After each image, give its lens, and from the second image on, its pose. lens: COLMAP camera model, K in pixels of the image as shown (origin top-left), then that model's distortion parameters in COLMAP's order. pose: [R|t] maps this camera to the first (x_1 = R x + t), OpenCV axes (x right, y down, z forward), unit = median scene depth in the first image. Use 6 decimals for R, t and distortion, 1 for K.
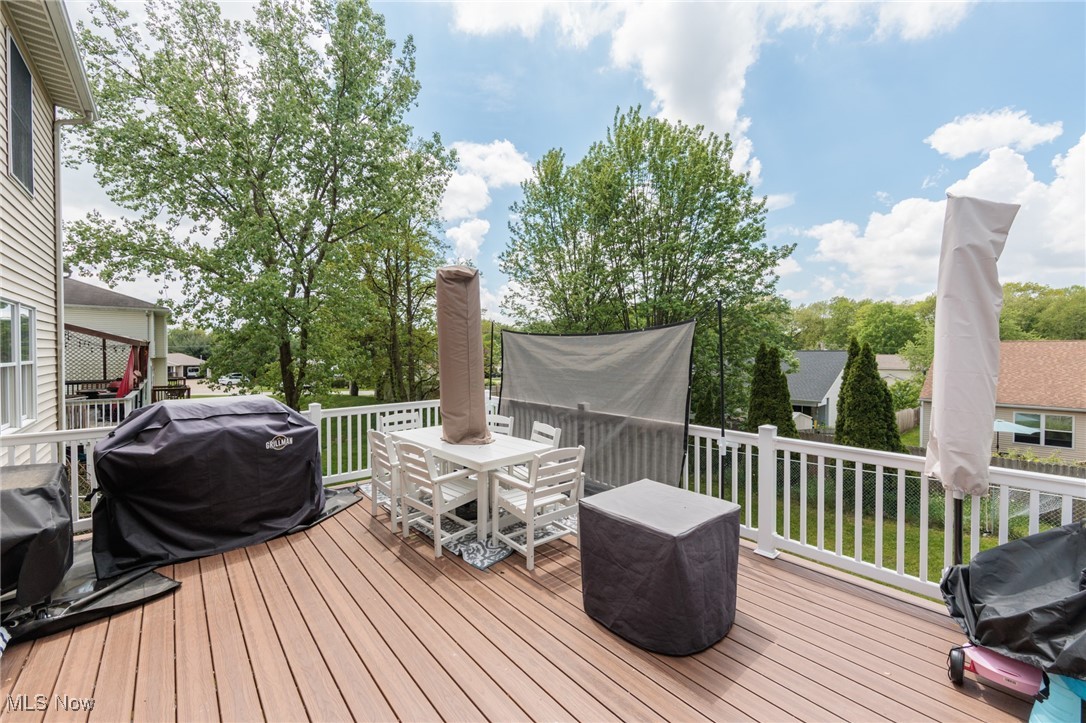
lens RADIAL K [[424.0, 0, 540.4], [0, 424.0, 357.2], [0, 0, 1]] dist [-0.000647, -0.001020]
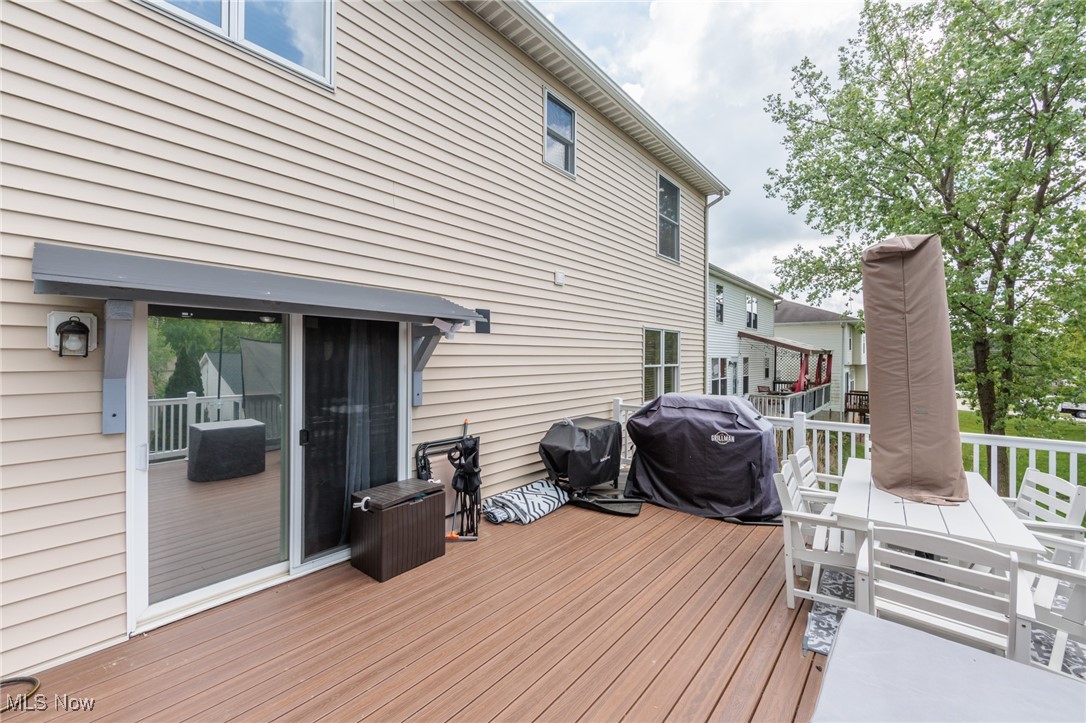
lens RADIAL K [[424.0, 0, 541.1], [0, 424.0, 357.1], [0, 0, 1]] dist [-0.000647, -0.001020]
pose [[0.143431, 0.000450, -0.989660, 0.455200], [-0.018041, 0.999835, -0.002160, -0.006191], [0.989496, 0.018164, 0.143416, 0.350166]]
